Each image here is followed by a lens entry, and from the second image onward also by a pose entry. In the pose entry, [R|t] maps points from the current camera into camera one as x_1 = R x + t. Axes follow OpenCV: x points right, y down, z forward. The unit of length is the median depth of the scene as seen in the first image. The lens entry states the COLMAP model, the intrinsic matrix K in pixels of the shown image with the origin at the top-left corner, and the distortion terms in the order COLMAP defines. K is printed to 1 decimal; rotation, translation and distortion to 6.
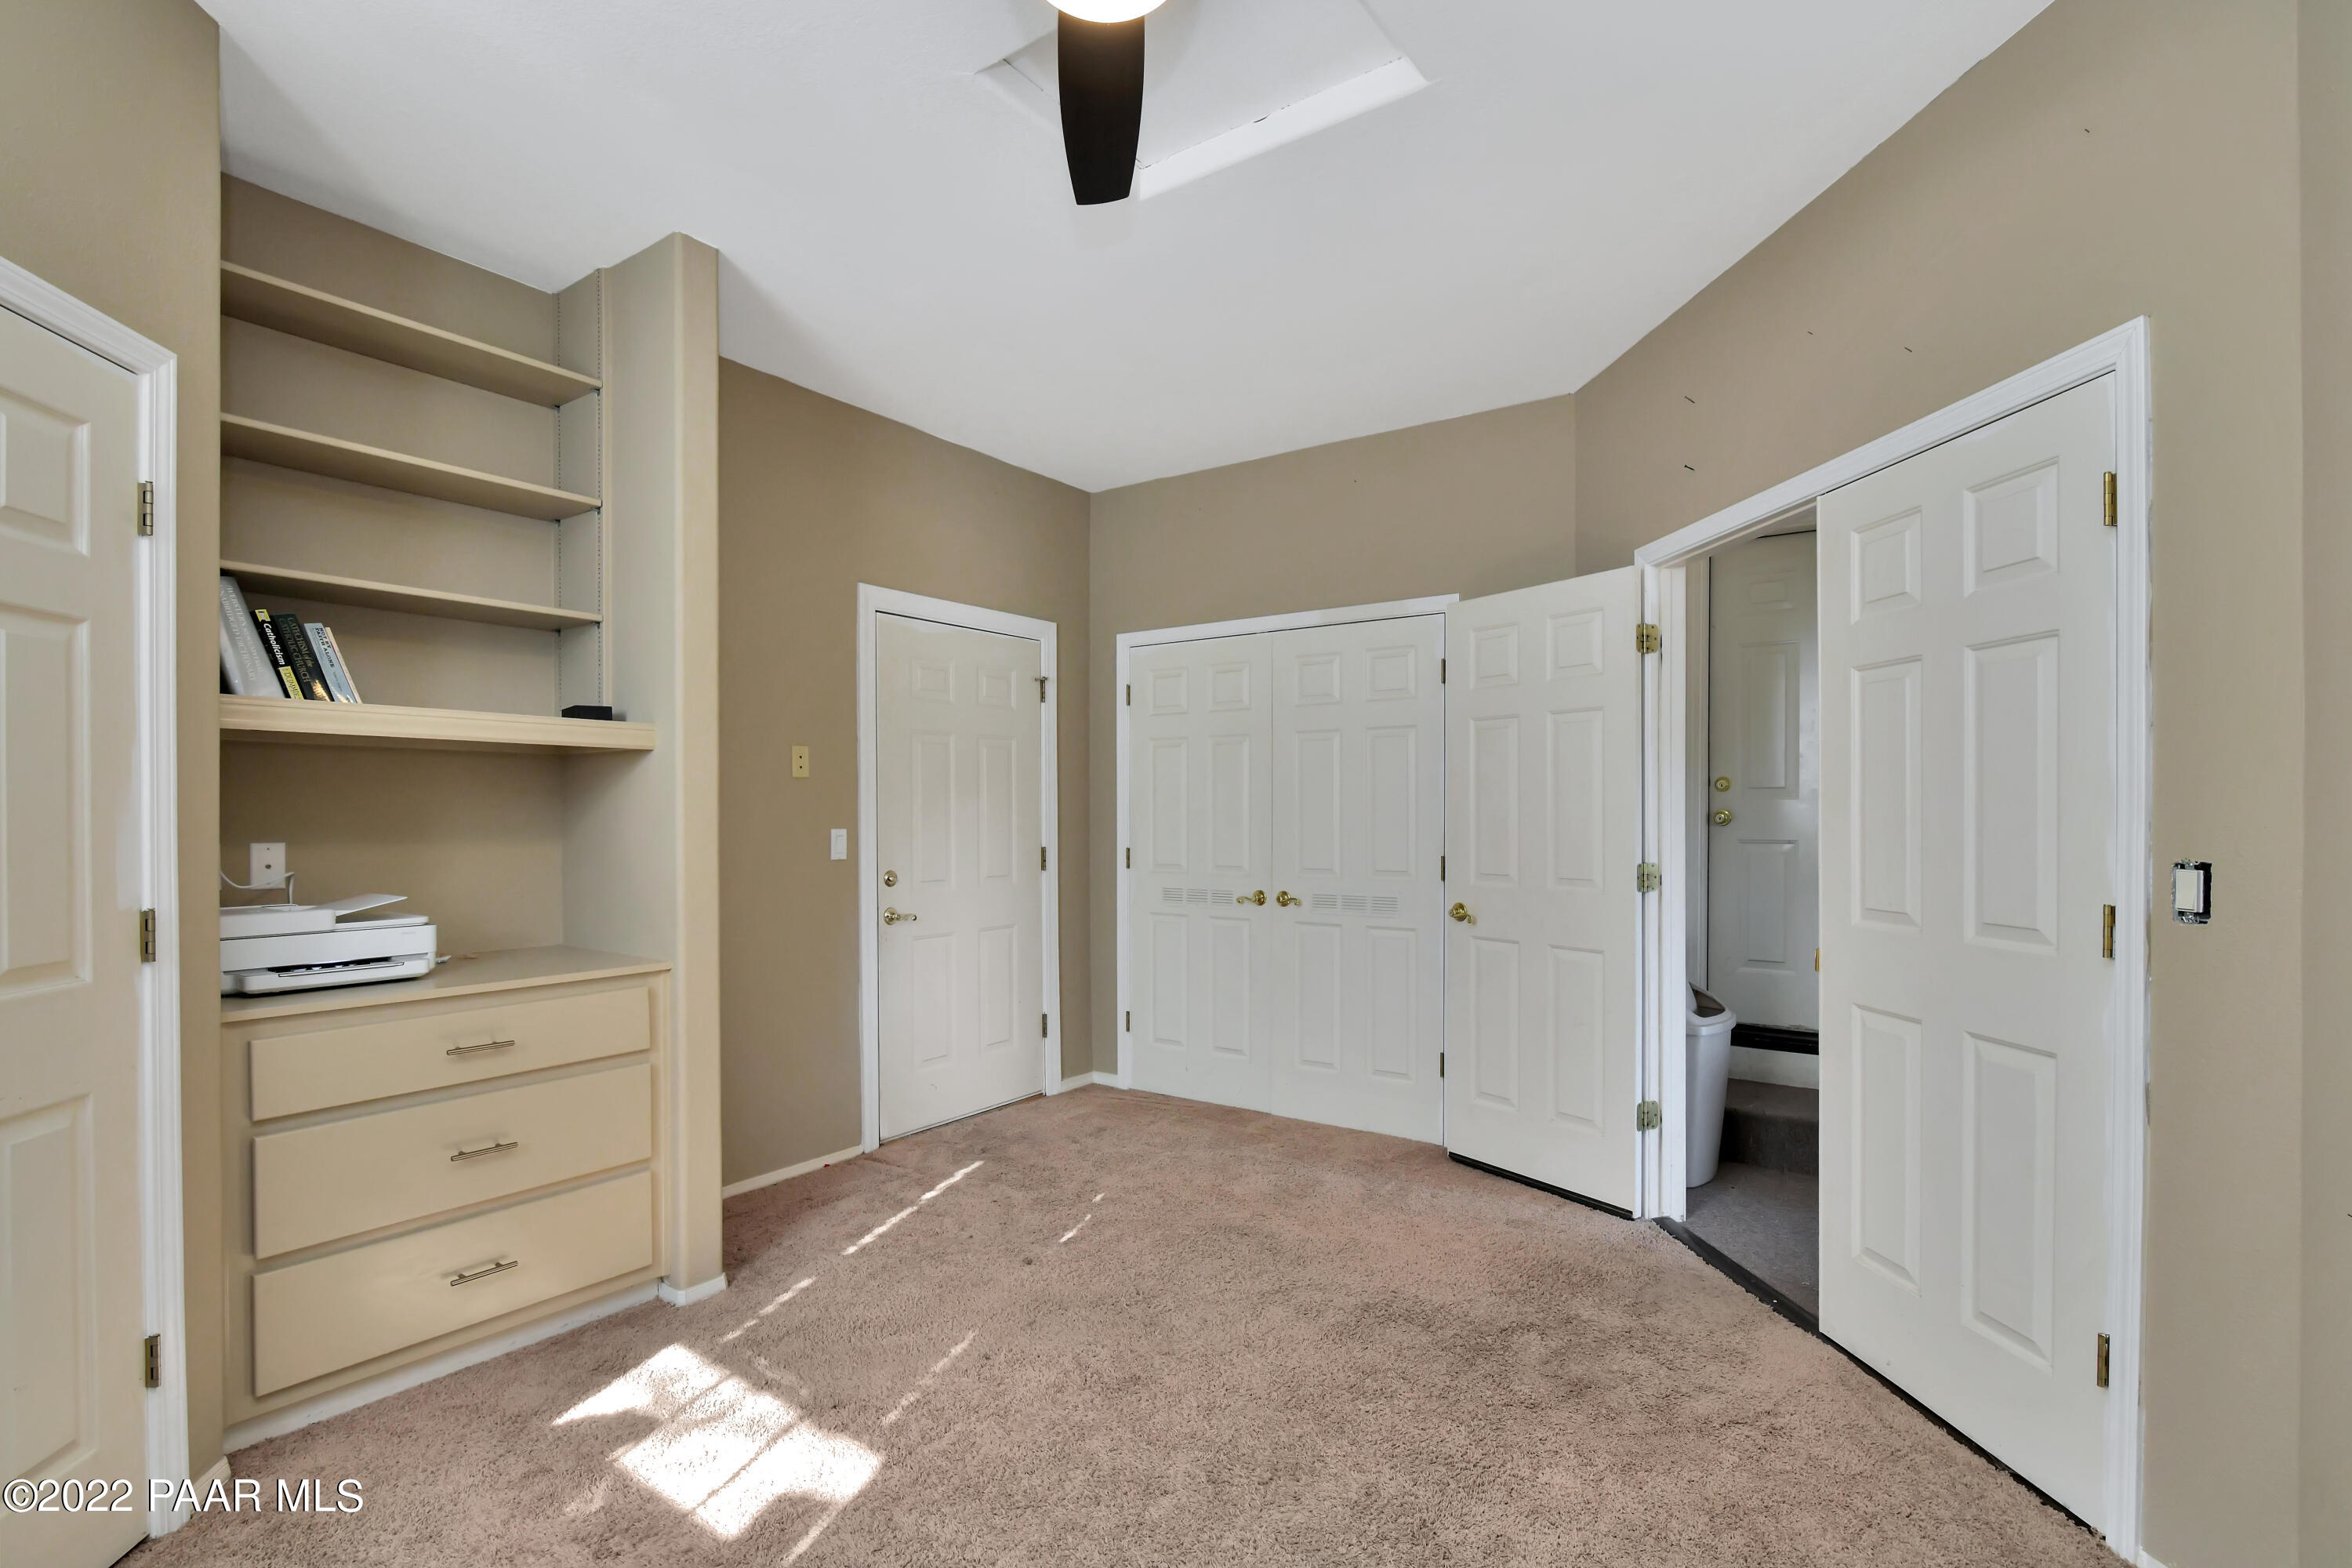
lens RADIAL K [[1079.4, 0, 1185.4], [0, 1079.4, 805.0], [0, 0, 1]] dist [-0.002895, -0.000793]
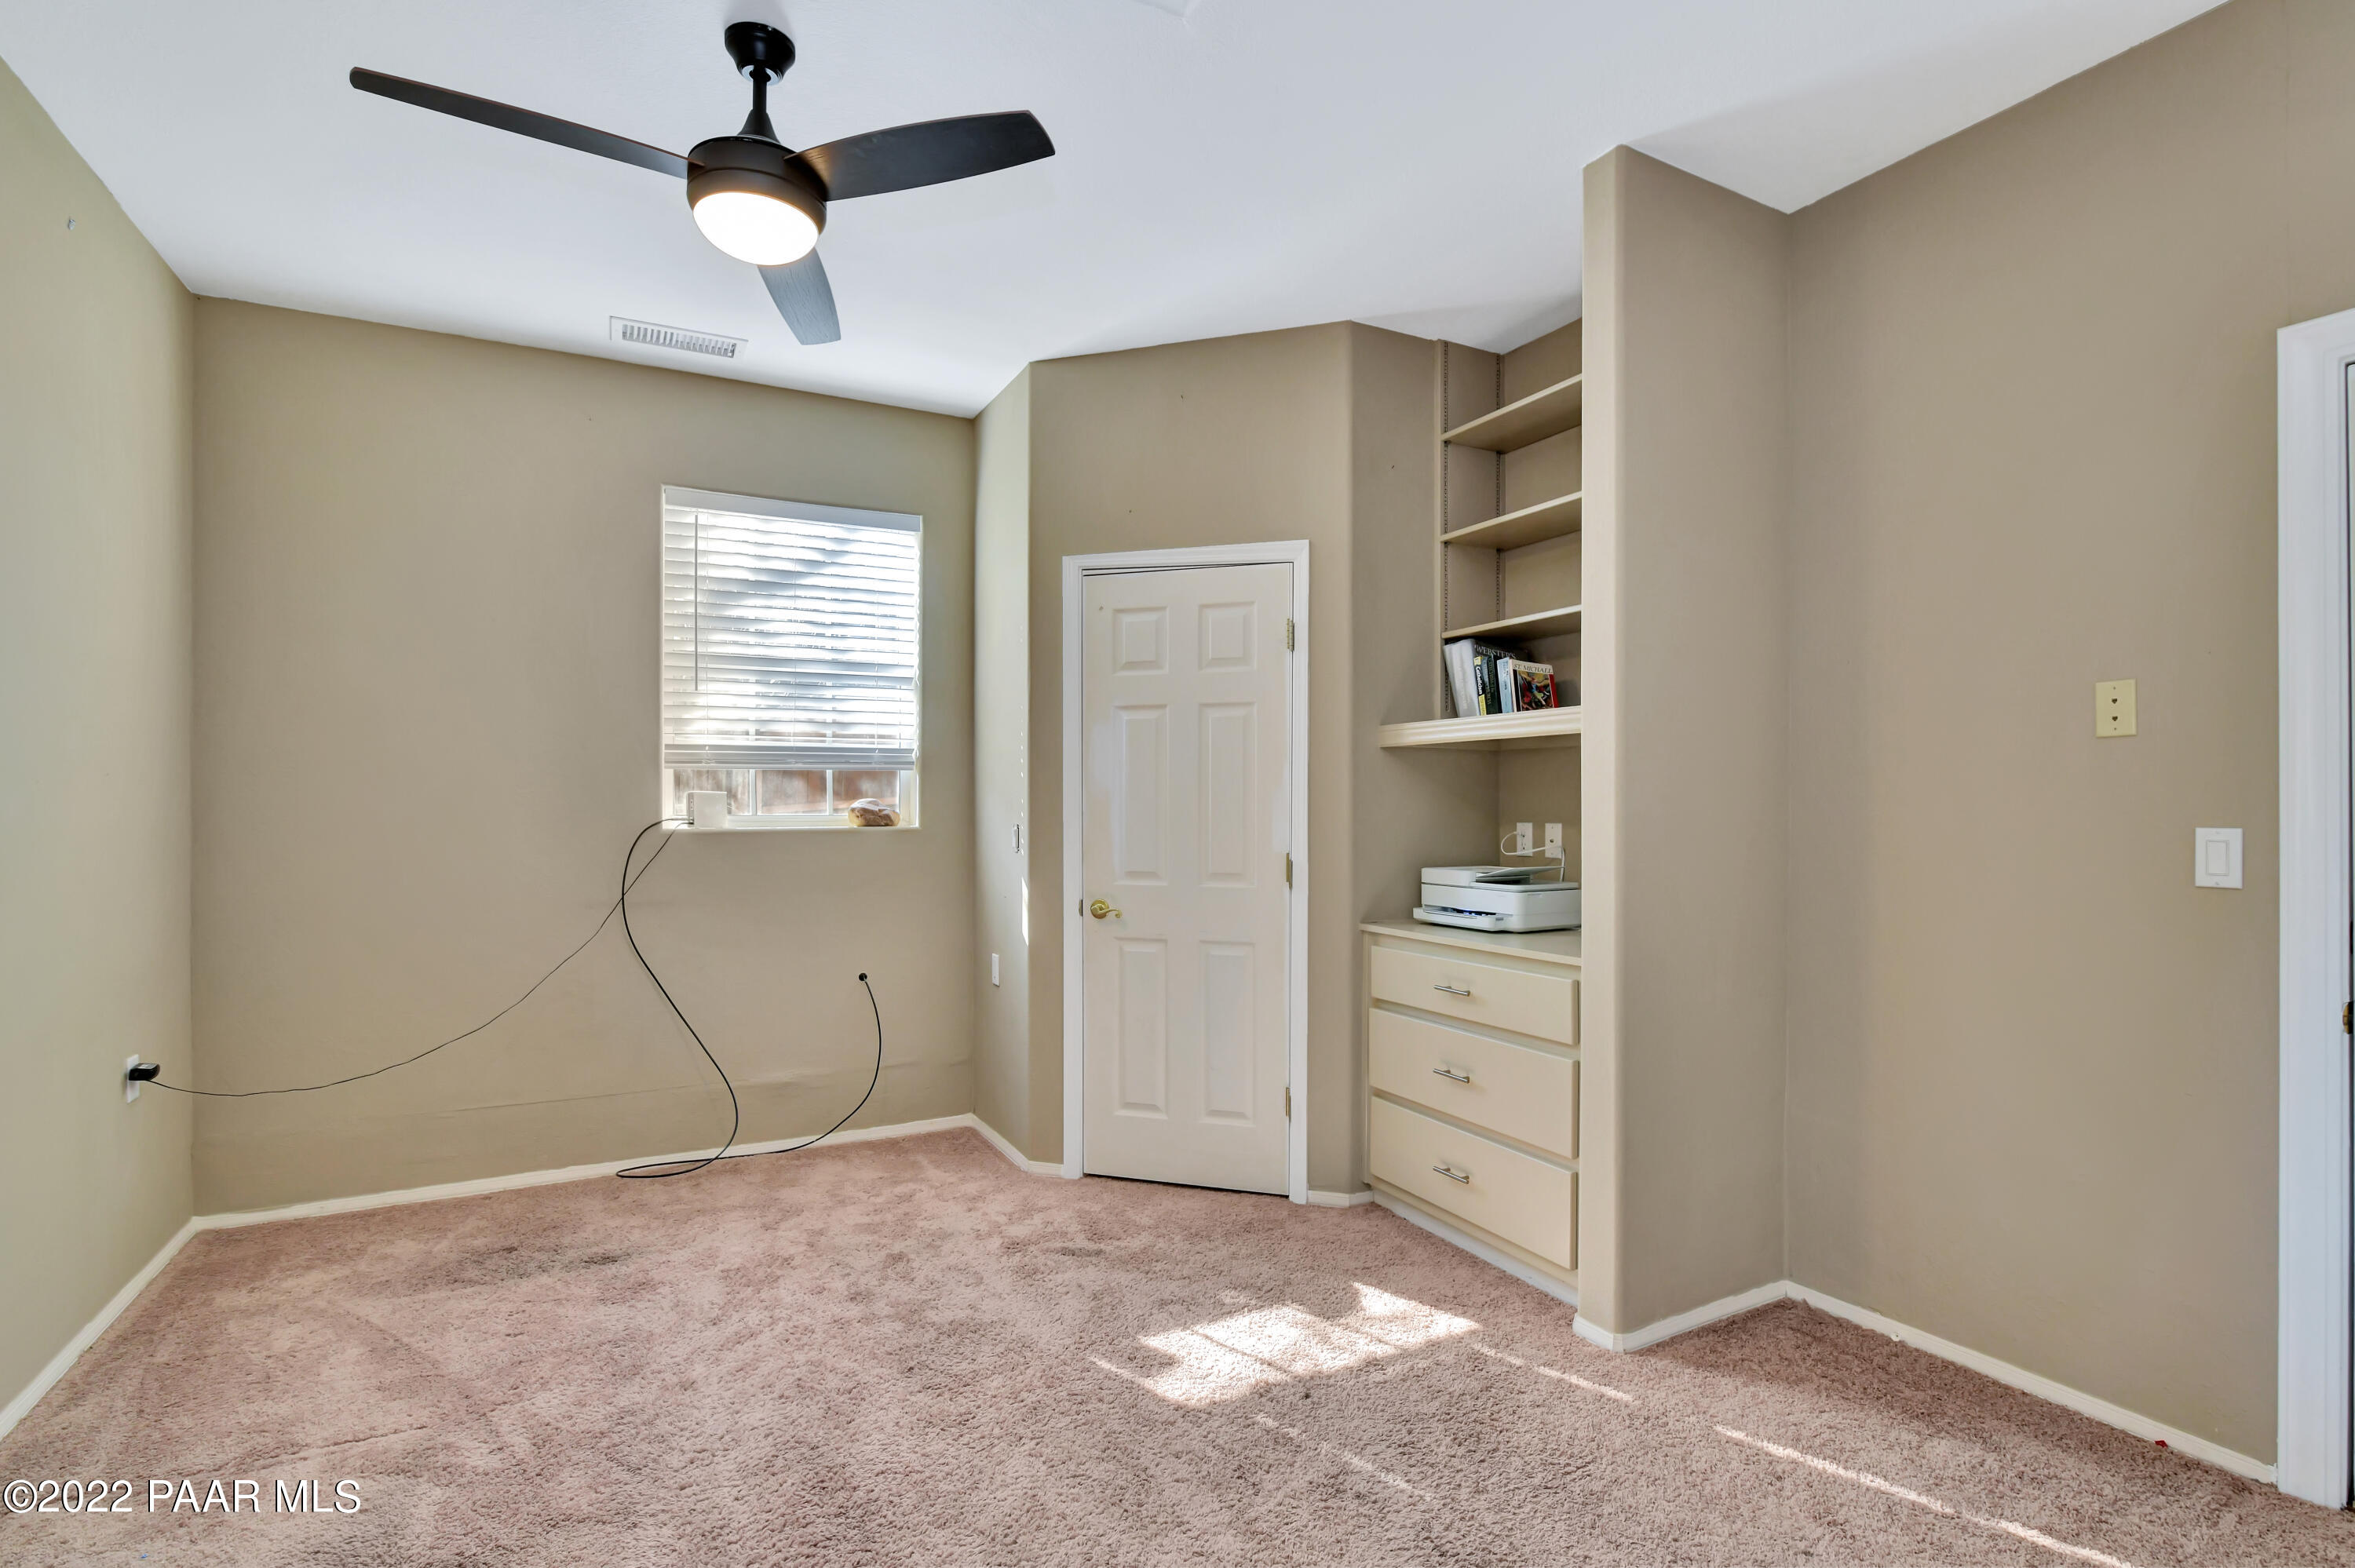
lens RADIAL K [[1080.6, 0, 1184.7], [0, 1080.6, 795.2], [0, 0, 1]] dist [-0.002895, -0.000793]
pose [[-0.434146, -0.006645, -0.900818, 0.581493], [0.010299, 0.999871, -0.012339, 0.012456], [0.900783, -0.014635, -0.434022, 1.237049]]
